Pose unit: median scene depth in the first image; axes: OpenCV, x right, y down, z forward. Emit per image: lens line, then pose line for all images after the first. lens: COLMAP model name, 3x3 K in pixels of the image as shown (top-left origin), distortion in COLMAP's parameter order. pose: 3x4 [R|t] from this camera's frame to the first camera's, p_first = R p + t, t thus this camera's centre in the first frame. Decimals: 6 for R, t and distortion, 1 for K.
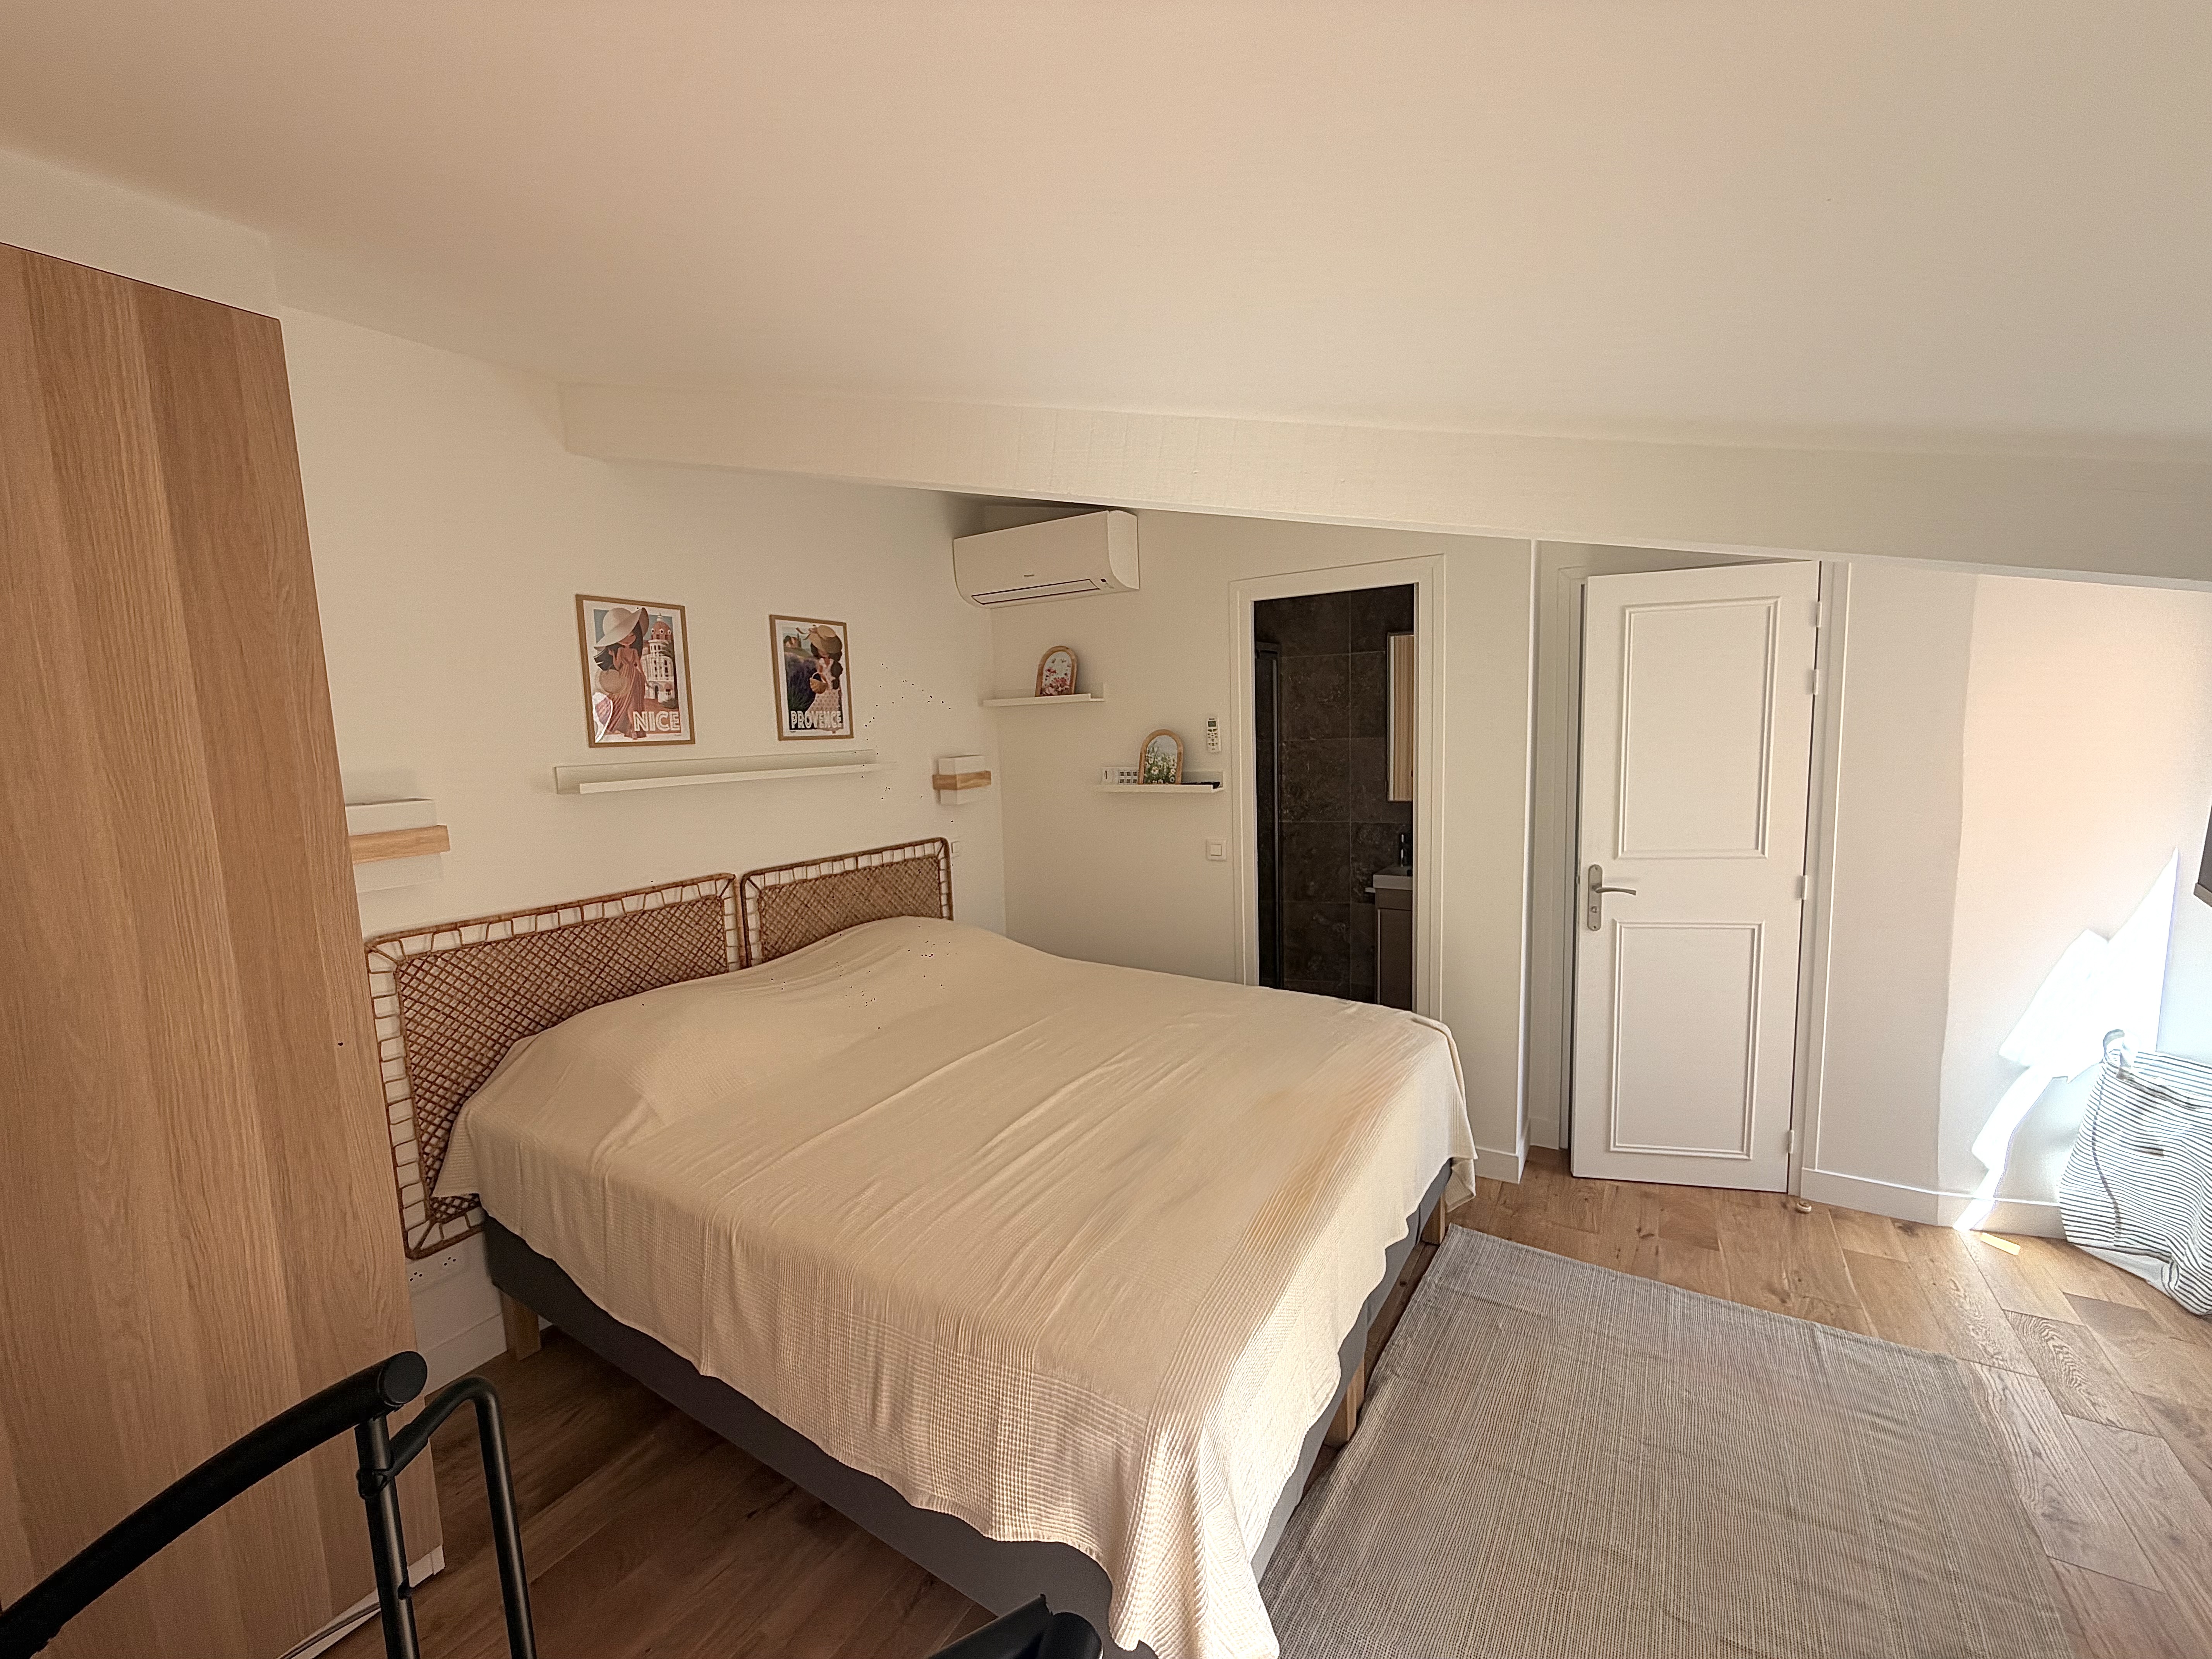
lens RADIAL K [[889.5, 0, 1107.8], [0, 889.5, 831.0], [0, 0, 1]] dist [-0.008978, -0.000057]
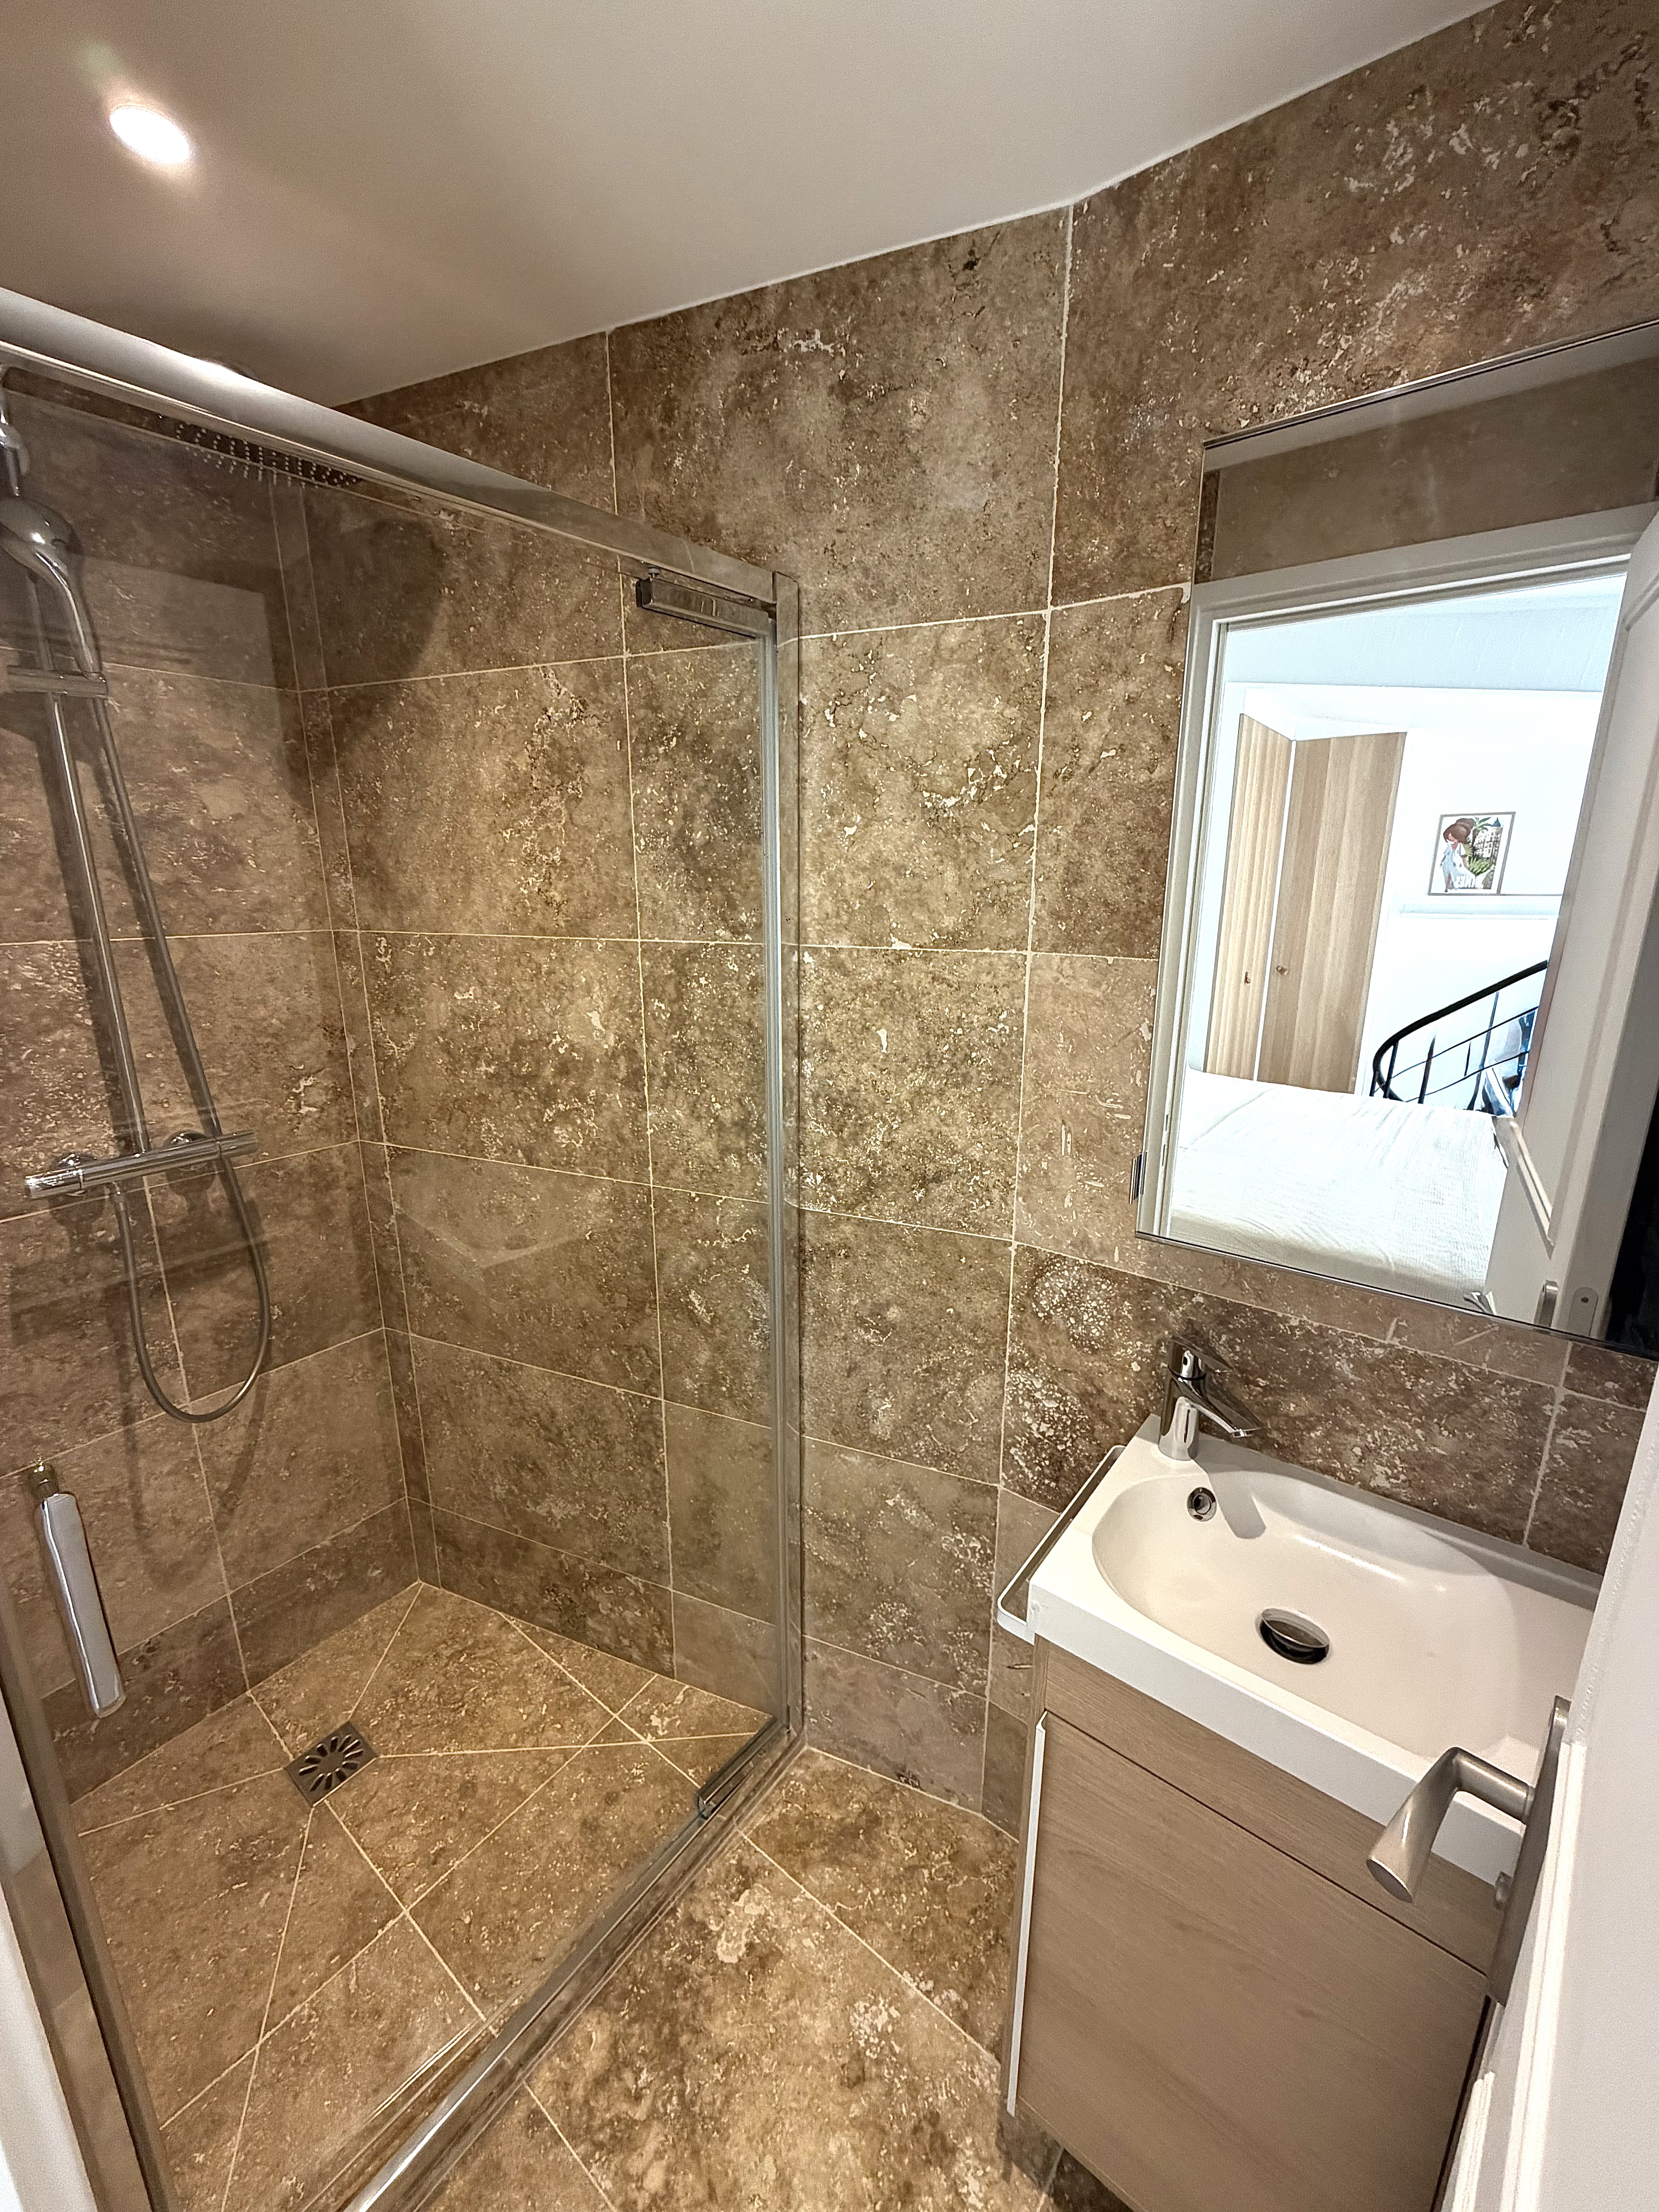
lens RADIAL K [[889.5, 0, 831.4], [0, 889.5, 1095.2], [0, 0, 1]] dist [-0.008978, -0.000057]
pose [[0.994322, 0.057871, -0.089300, 0.167716], [-0.045202, 0.989416, 0.137889, -0.066782], [0.096335, -0.133070, 0.986414, 0.506078]]
